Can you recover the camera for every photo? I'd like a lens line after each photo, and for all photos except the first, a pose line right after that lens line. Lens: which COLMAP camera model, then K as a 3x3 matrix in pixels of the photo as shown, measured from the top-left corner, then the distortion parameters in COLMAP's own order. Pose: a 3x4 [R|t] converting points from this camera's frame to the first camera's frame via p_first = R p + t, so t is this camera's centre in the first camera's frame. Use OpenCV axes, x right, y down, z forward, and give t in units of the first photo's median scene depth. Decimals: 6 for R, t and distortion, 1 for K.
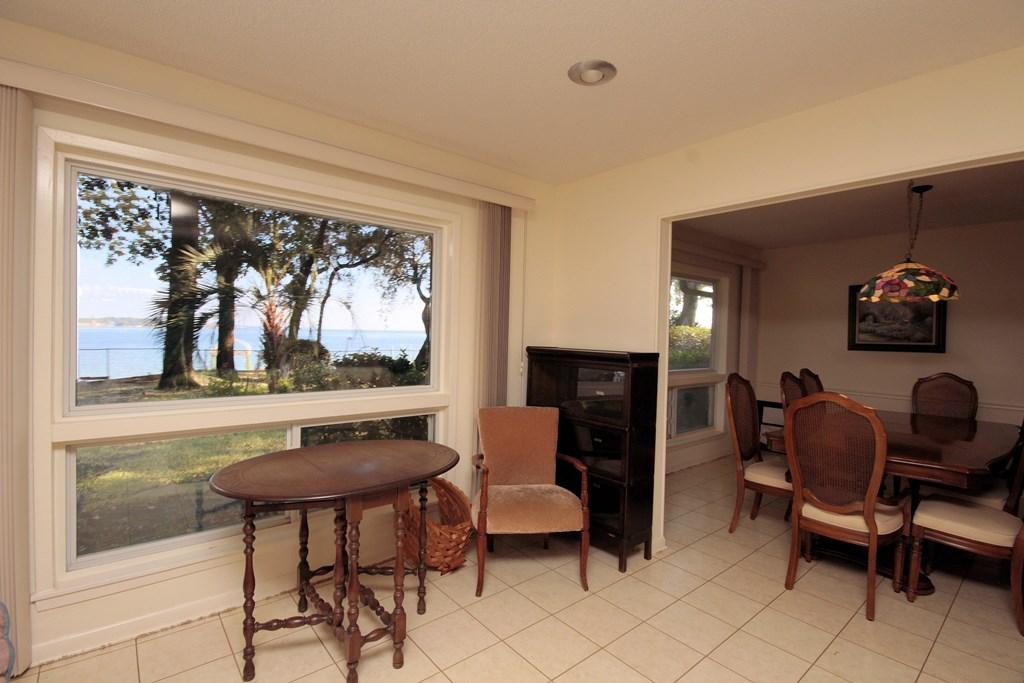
lens RADIAL K [[469.2, 0, 512.0], [0, 469.2, 341.5], [0, 0, 1]] dist [-0.003753, -0.000393]
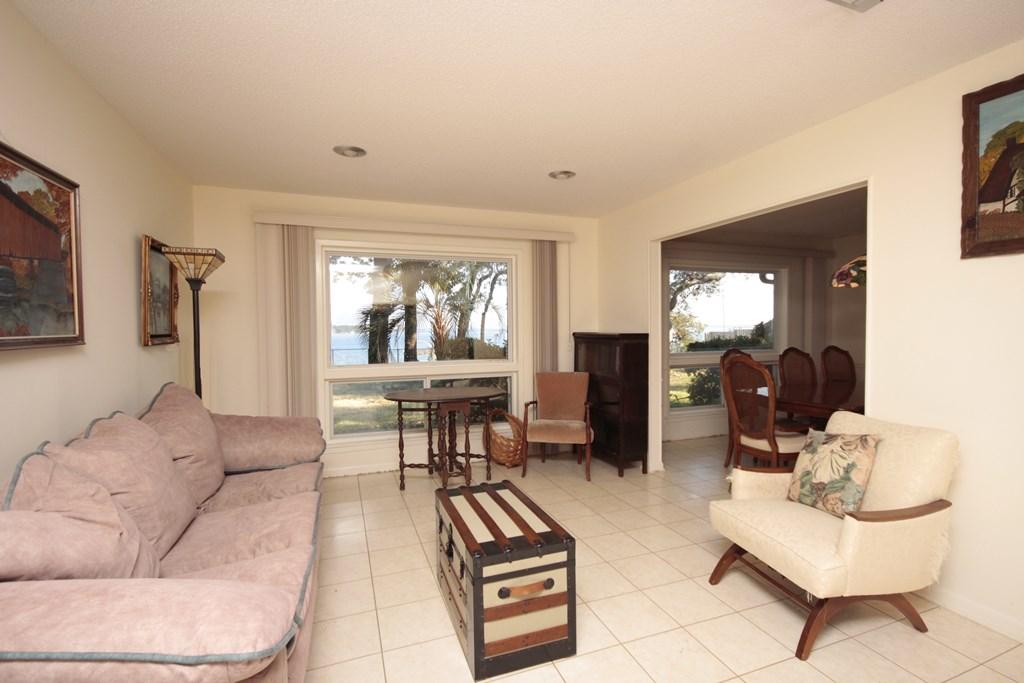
lens RADIAL K [[478.3, 0, 512.0], [0, 478.3, 341.5], [0, 0, 1]] dist [-0.001773, -0.000686]
pose [[0.938480, -0.026799, -0.344291, 0.387034], [0.028958, 0.999580, 0.001130, 0.032151], [0.344116, -0.011030, 0.938862, -0.497984]]
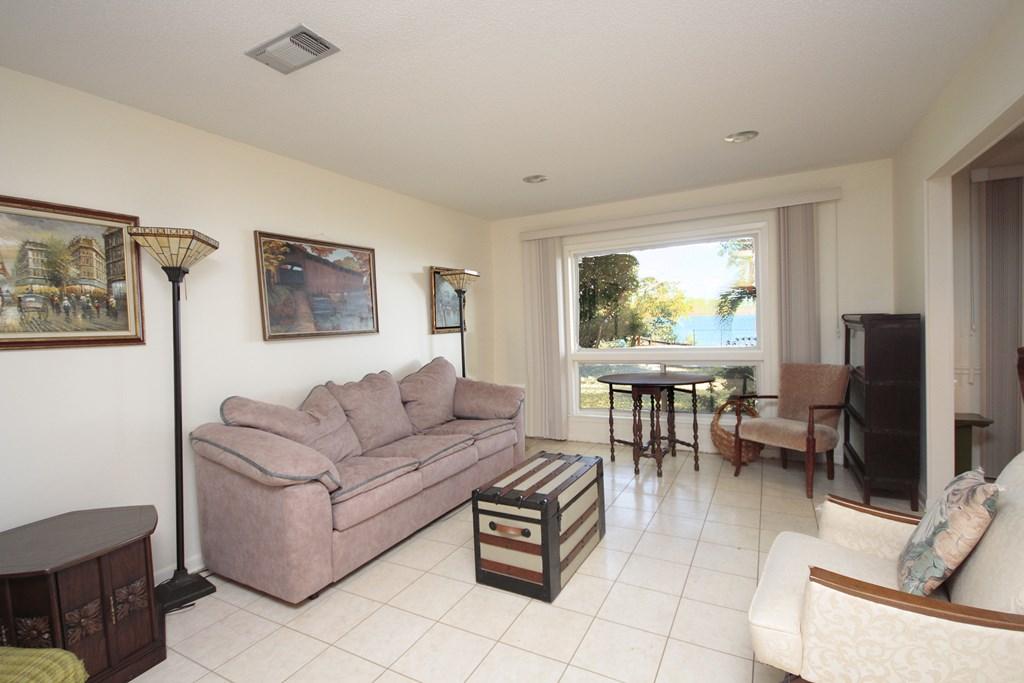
lens RADIAL K [[478.3, 0, 512.0], [0, 478.3, 341.5], [0, 0, 1]] dist [-0.001773, -0.000686]
pose [[0.354626, -0.005681, -0.934991, 0.885888], [0.033375, 0.999421, 0.006586, 0.042868], [0.934412, -0.033541, 0.354611, -0.190401]]
